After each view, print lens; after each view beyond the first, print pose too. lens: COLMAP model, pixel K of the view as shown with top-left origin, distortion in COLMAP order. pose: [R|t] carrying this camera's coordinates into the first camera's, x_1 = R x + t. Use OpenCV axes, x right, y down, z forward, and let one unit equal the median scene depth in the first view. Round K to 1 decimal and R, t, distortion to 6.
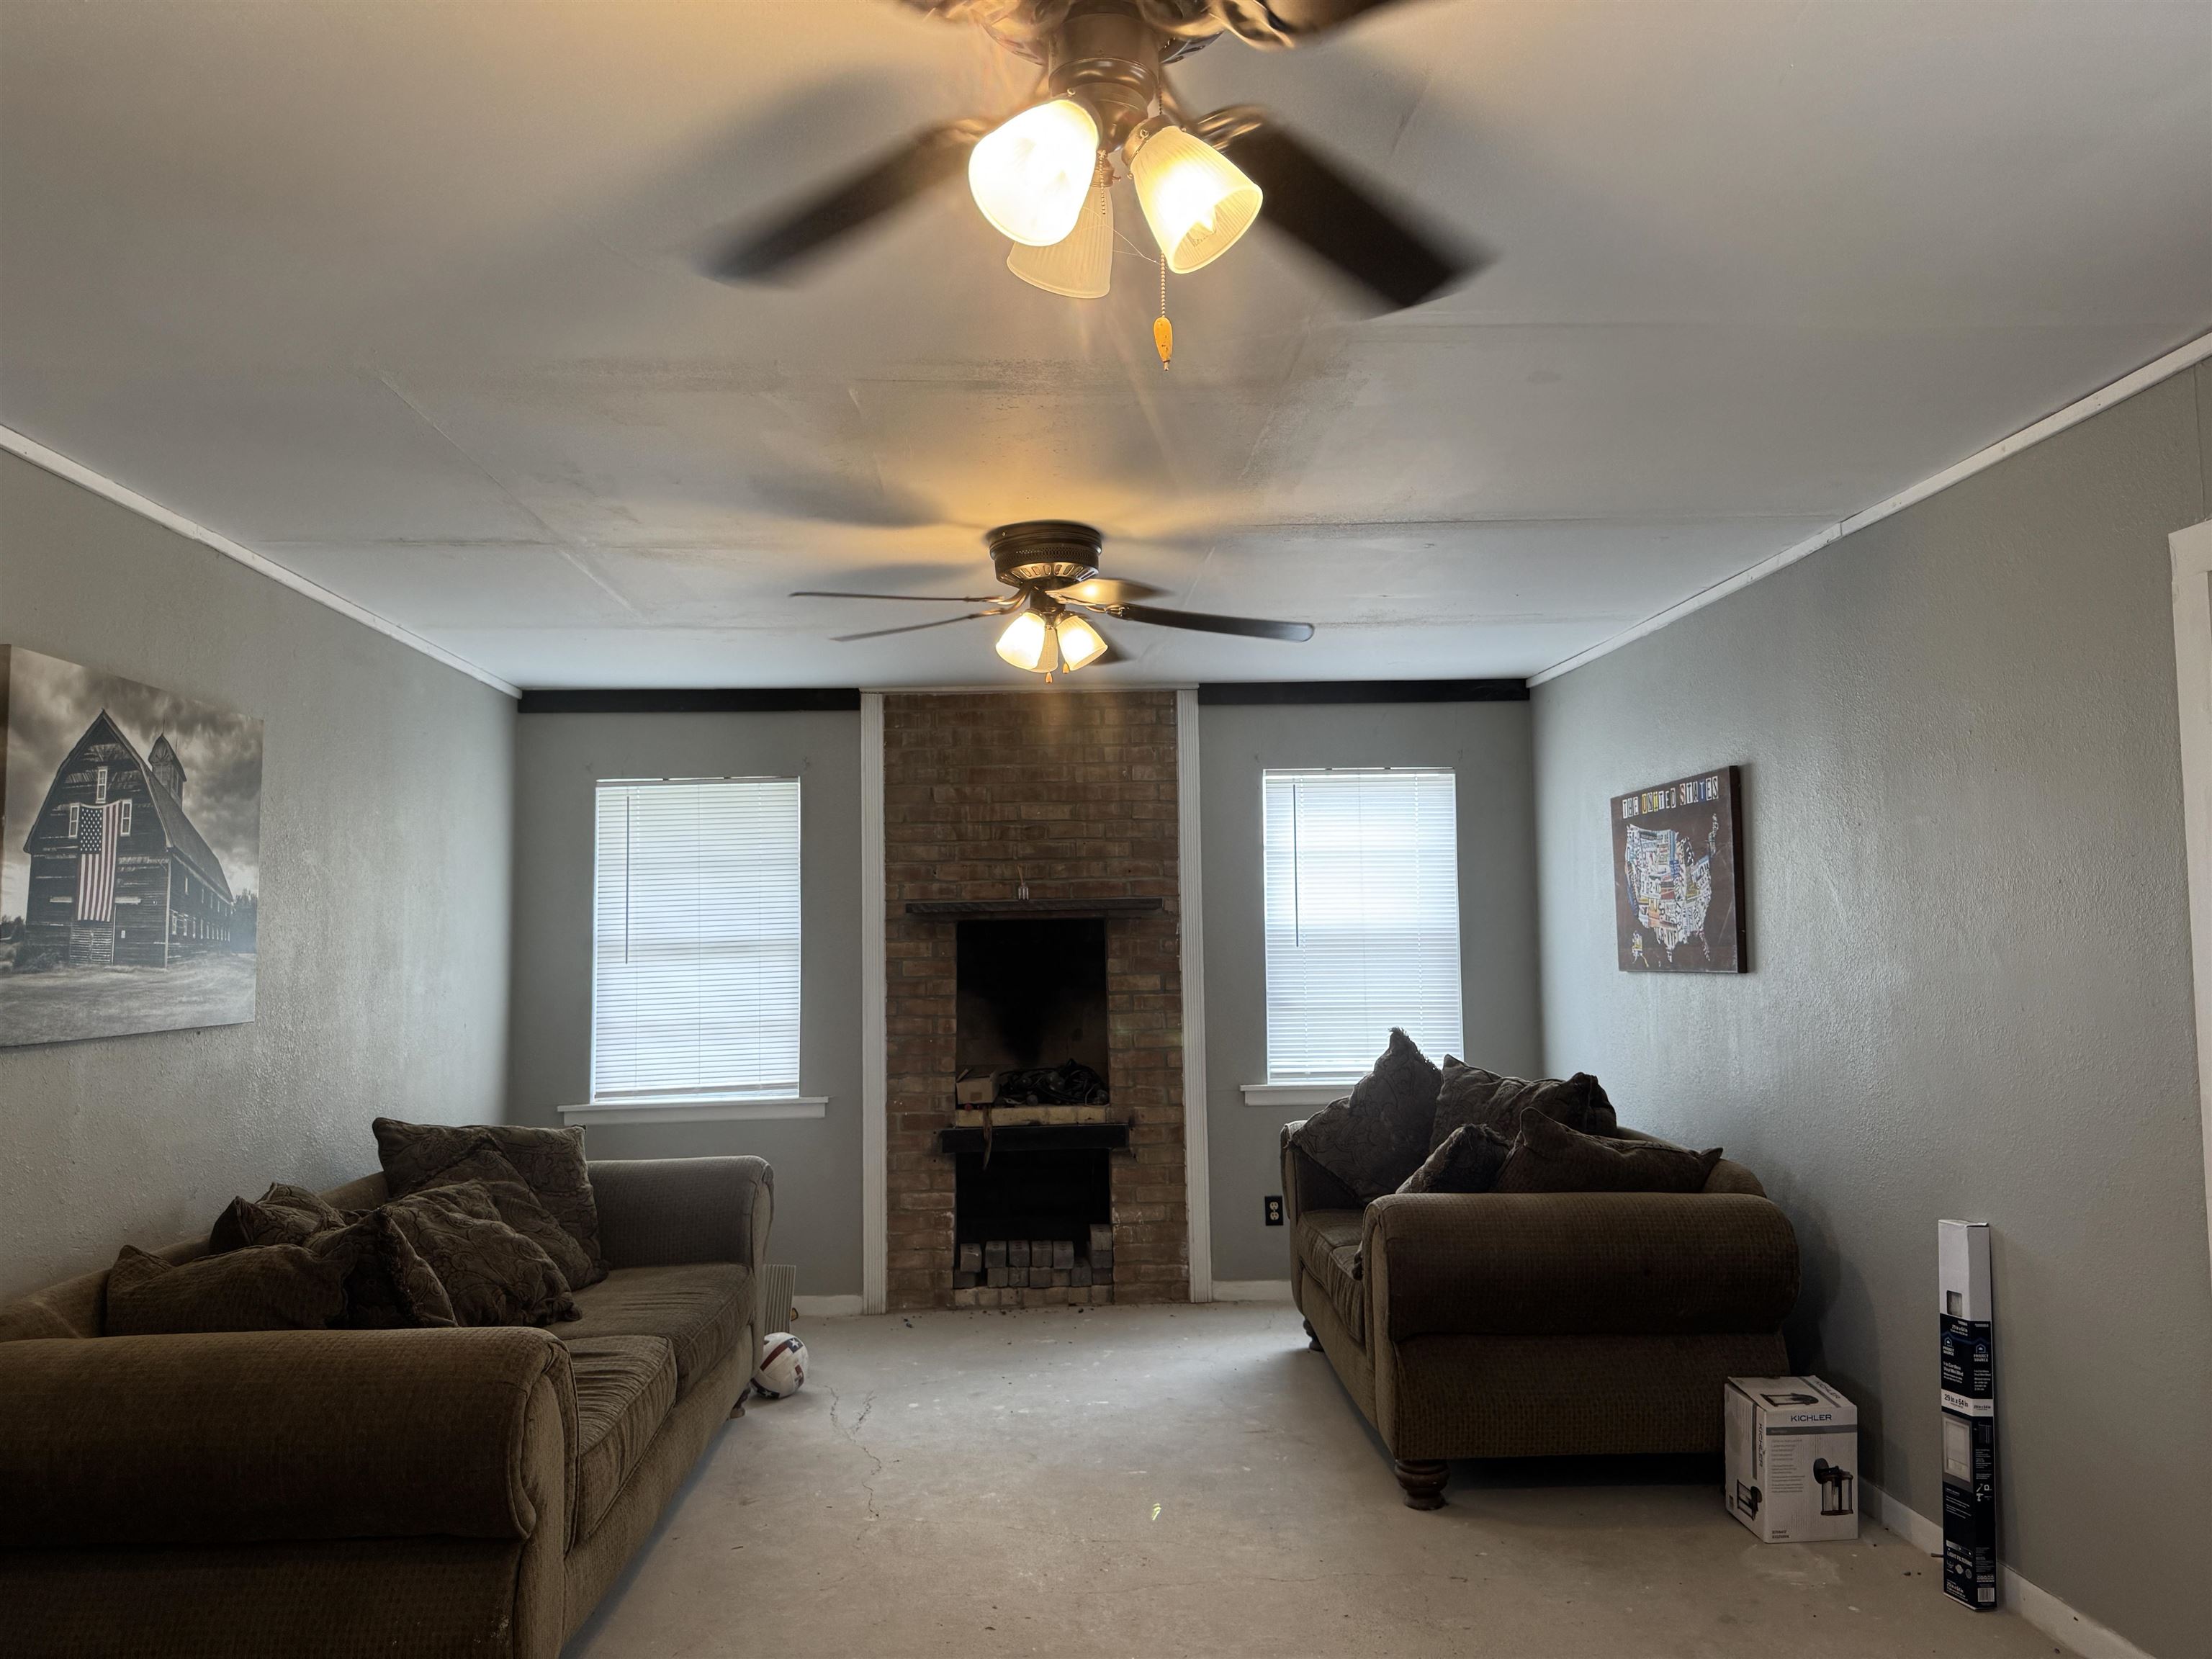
lens RADIAL K [[1614.9, 0, 1096.6], [0, 1614.9, 841.2], [0, 0, 1]] dist [0.202066, -0.236866]
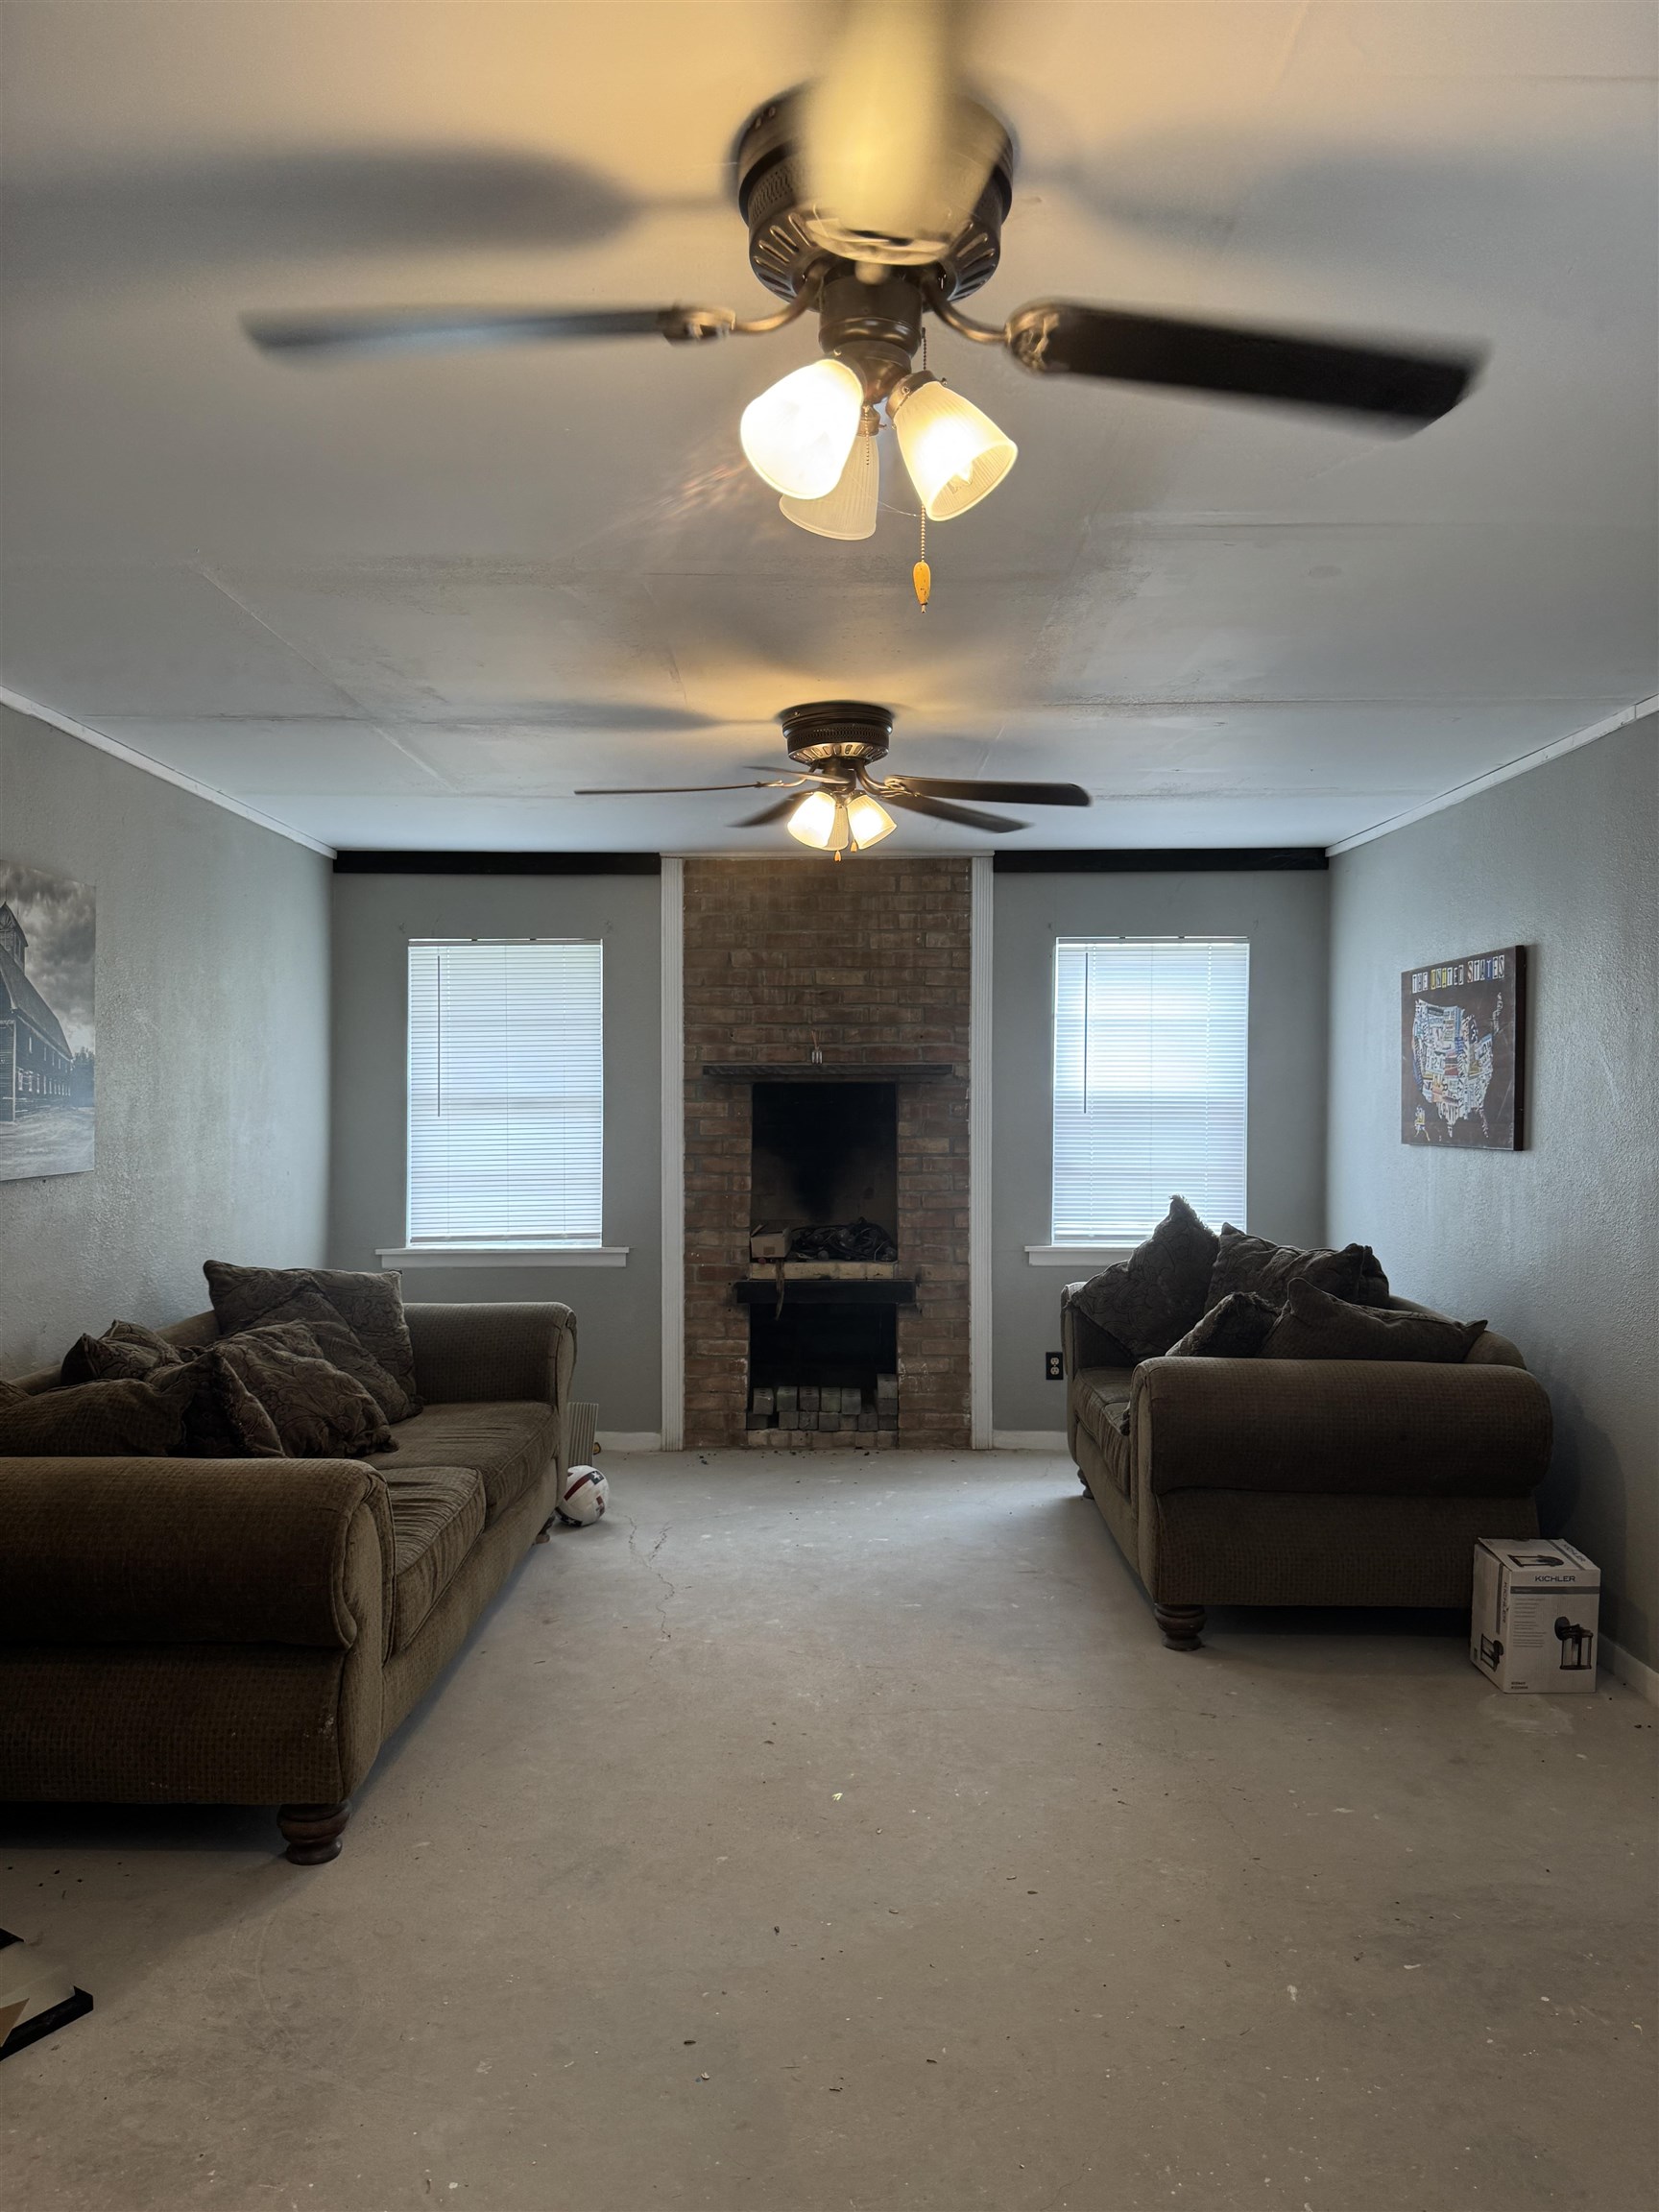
lens RADIAL K [[1614.9, 0, 829.5], [0, 1614.9, 1106.0], [0, 0, 1]] dist [0.202066, -0.236866]
pose [[0.998802, 0.018042, -0.045497, 0.009902], [-0.014619, 0.997115, 0.074481, -0.013327], [0.046710, -0.073727, 0.996184, -0.024867]]
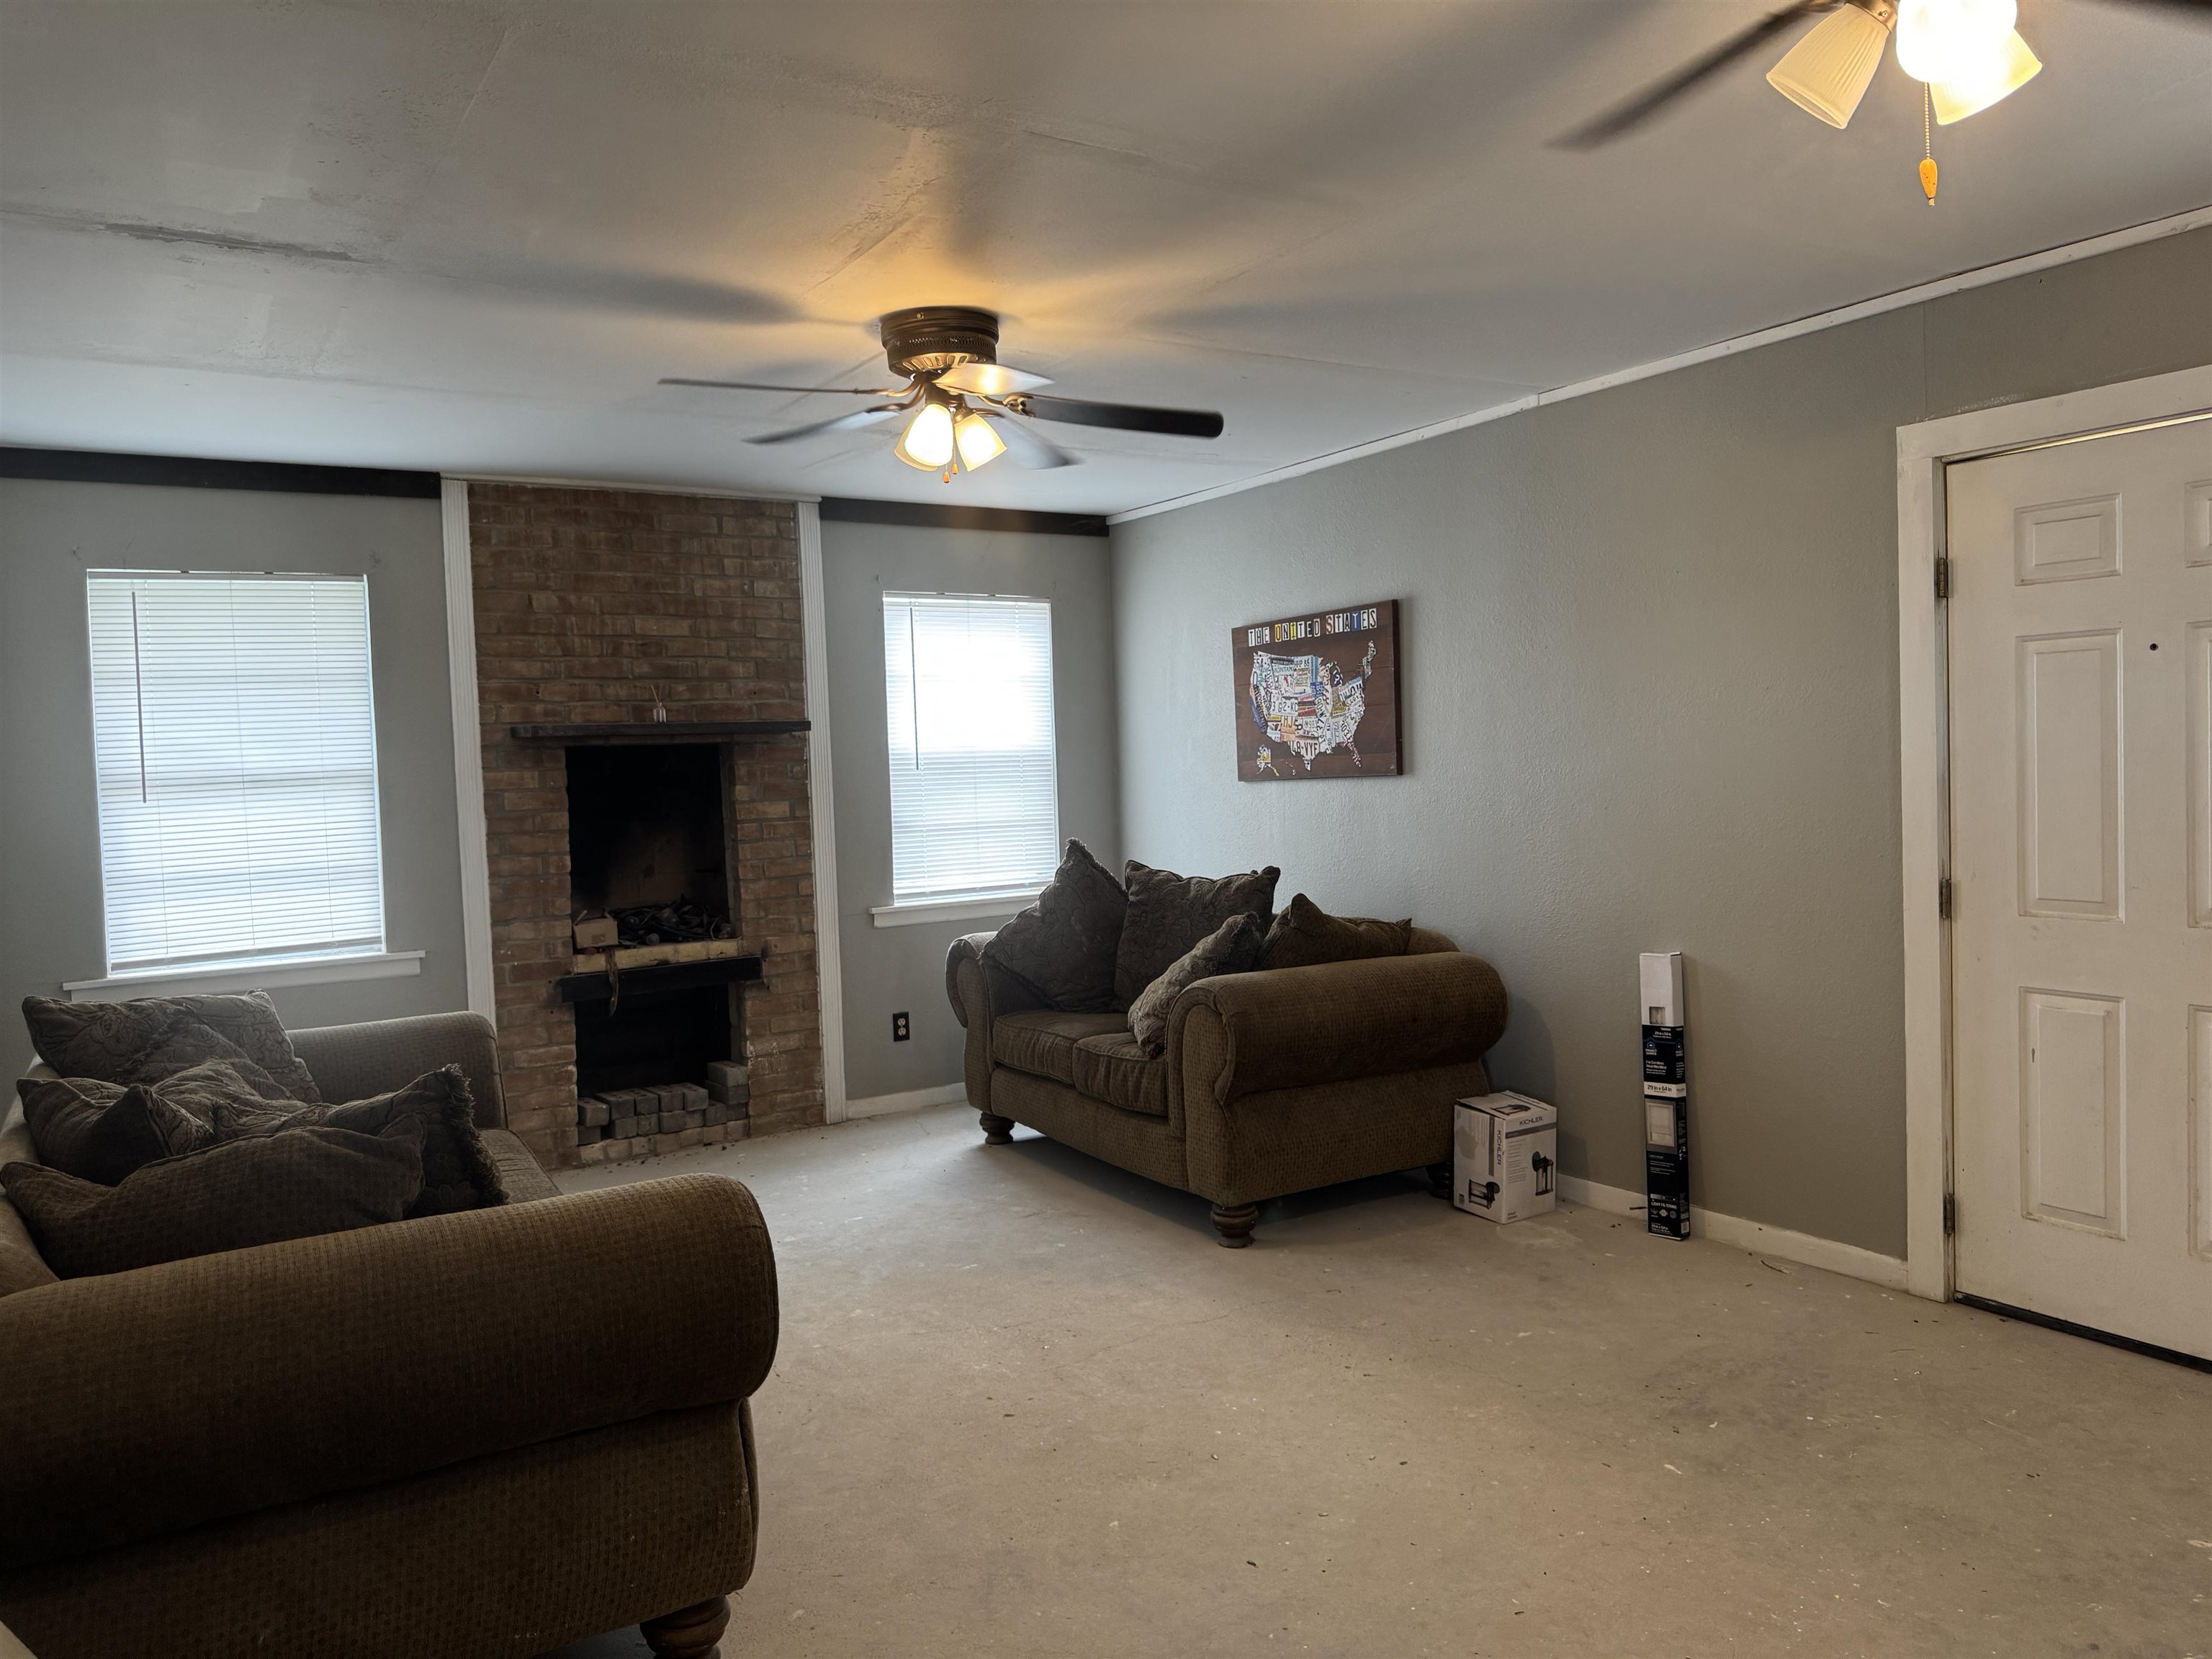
lens RADIAL K [[1582.4, 0, 1109.4], [0, 1582.4, 816.5], [0, 0, 1]] dist [0.141025, -0.219344]
pose [[0.864236, -0.032548, 0.502033, -0.276619], [-0.008815, 0.996772, 0.079799, 0.014755], [-0.503010, -0.073391, 0.861159, 0.088385]]
